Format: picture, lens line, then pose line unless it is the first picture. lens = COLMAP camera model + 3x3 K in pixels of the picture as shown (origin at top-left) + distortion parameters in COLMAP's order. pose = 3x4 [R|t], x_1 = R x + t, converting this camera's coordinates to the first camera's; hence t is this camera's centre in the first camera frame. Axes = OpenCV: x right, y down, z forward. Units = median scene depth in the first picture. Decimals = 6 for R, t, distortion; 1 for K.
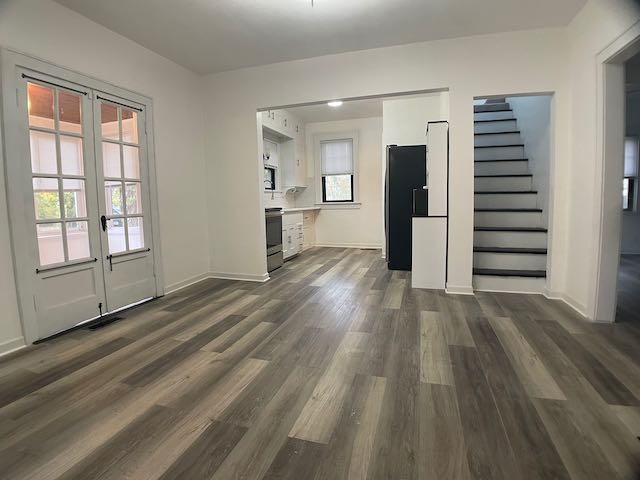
lens RADIAL K [[334.9, 0, 316.2], [0, 334.9, 230.3], [0, 0, 1]] dist [-0.080138, 0.008311]
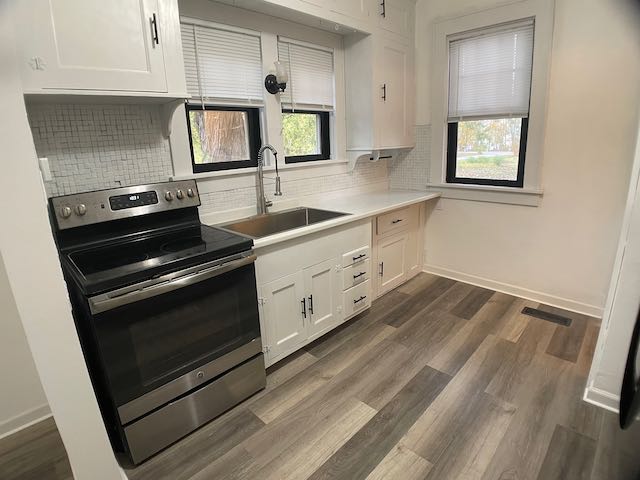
lens RADIAL K [[334.9, 0, 316.2], [0, 334.9, 230.3], [0, 0, 1]] dist [-0.080138, 0.008311]
pose [[0.883703, 0.105184, -0.456075, 0.076473], [-0.021243, 0.982431, 0.185416, -0.101959], [0.467565, -0.154164, 0.870411, 0.542513]]
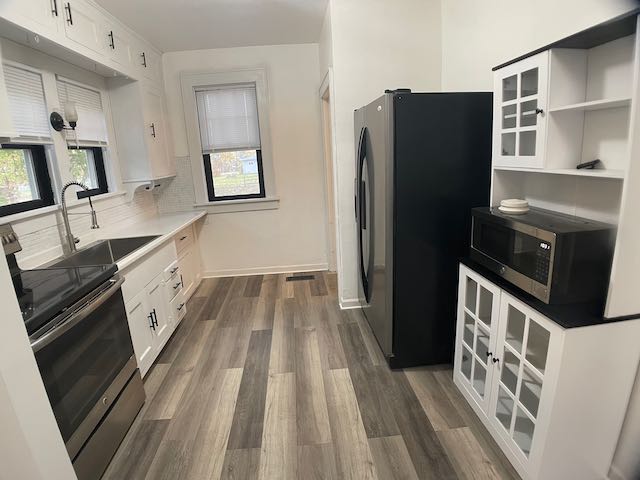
lens RADIAL K [[334.9, 0, 316.2], [0, 334.9, 230.3], [0, 0, 1]] dist [-0.080138, 0.008311]
pose [[0.930378, -0.115790, 0.347834, -0.013431], [0.073582, 0.988483, 0.132238, -0.099077], [-0.359140, -0.097437, 0.928183, 0.432514]]
